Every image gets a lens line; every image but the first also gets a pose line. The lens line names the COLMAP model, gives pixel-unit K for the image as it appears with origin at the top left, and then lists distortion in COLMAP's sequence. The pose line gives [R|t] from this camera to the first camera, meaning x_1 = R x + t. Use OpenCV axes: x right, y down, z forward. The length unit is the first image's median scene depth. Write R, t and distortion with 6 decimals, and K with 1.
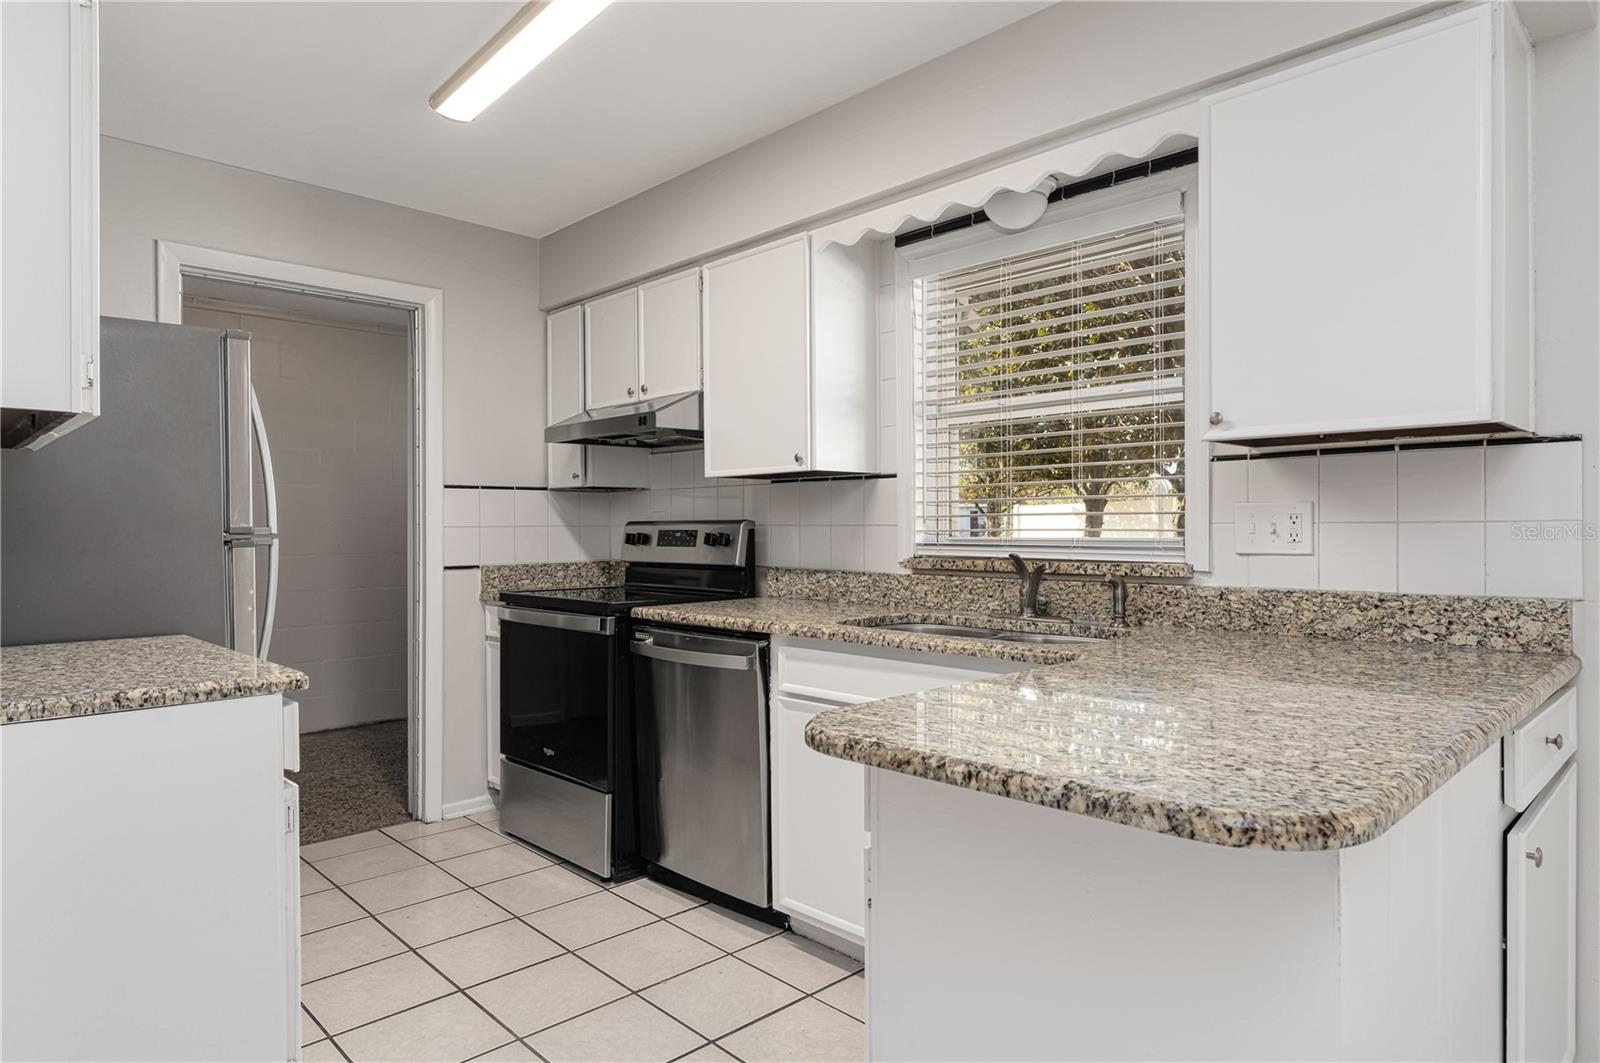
lens RADIAL K [[920.0, 0, 796.3], [0, 920.0, 529.2], [0, 0, 1]] dist [-0.003540, 0.001324]
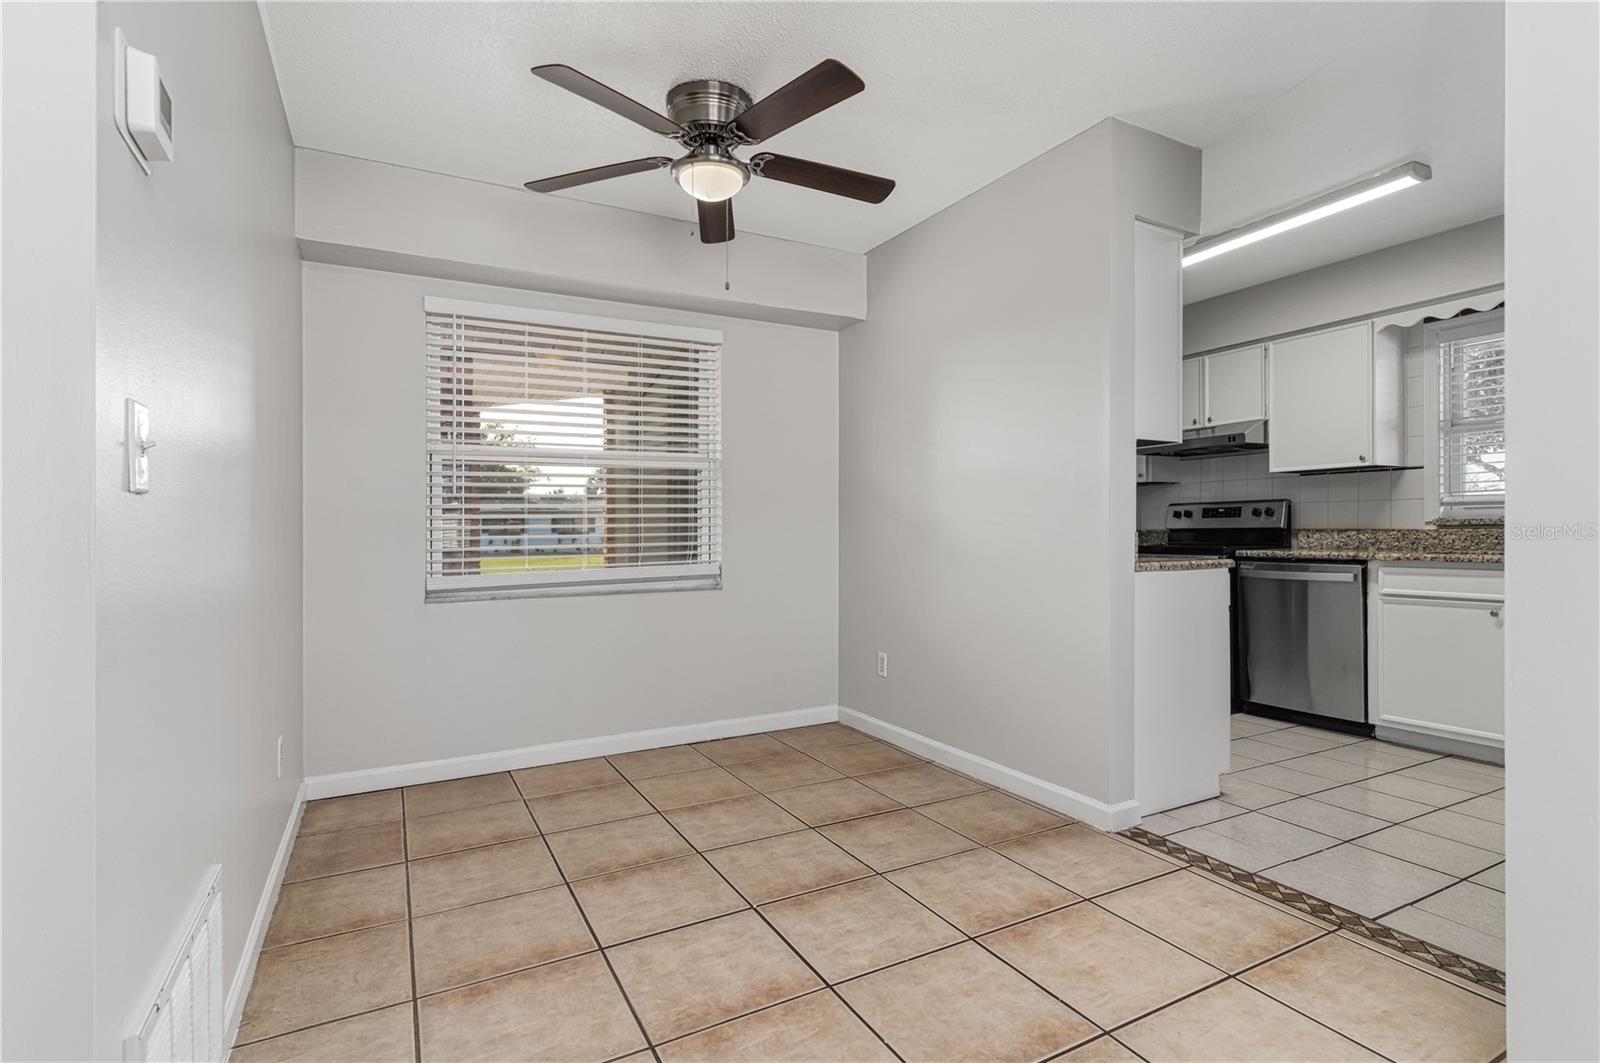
lens RADIAL K [[794.3, 0, 791.6], [0, 794.3, 525.2], [0, 0, 1]] dist [0.018772, -0.000712]
pose [[0.961030, -0.009165, -0.276293, -0.544193], [0.007353, 0.999944, -0.007595, 0.043334], [0.276348, 0.005268, 0.961043, -0.617028]]
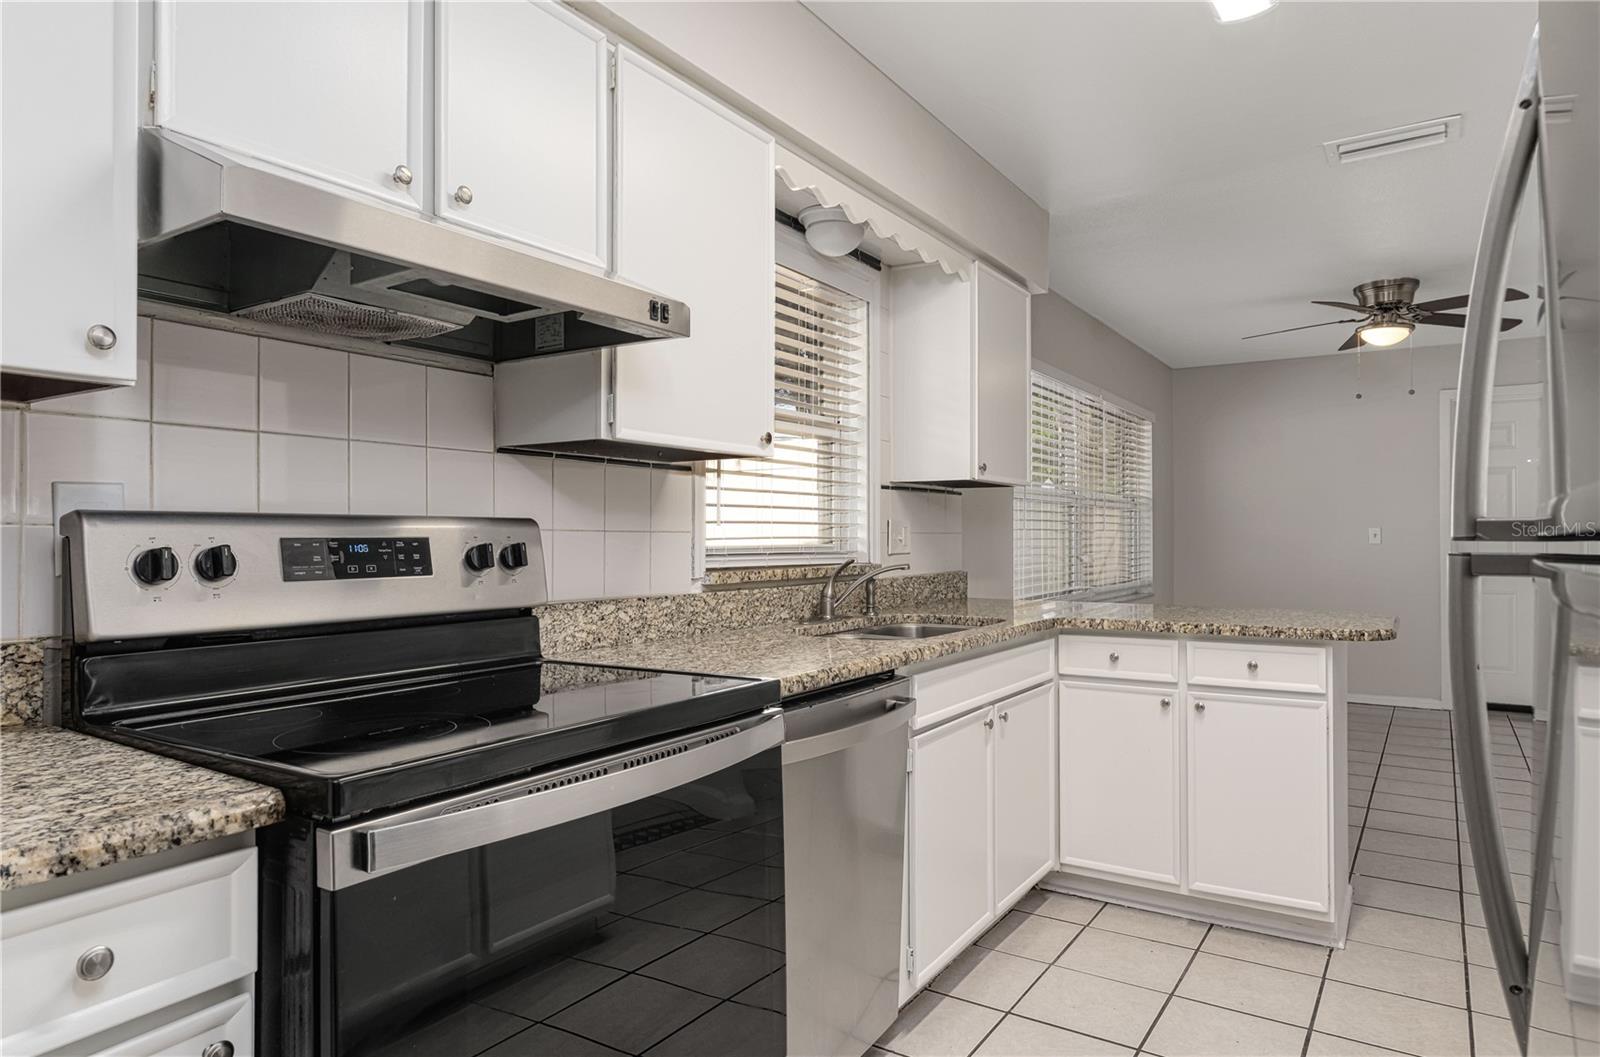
lens RADIAL K [[920.0, 0, 799.8], [0, 920.0, 538.5], [0, 0, 1]] dist [-0.003540, 0.001324]
pose [[-0.218950, -0.005312, 0.975722, -0.666875], [-0.007904, 0.999962, 0.003670, -0.001953], [-0.975704, -0.006908, -0.218984, 1.066905]]
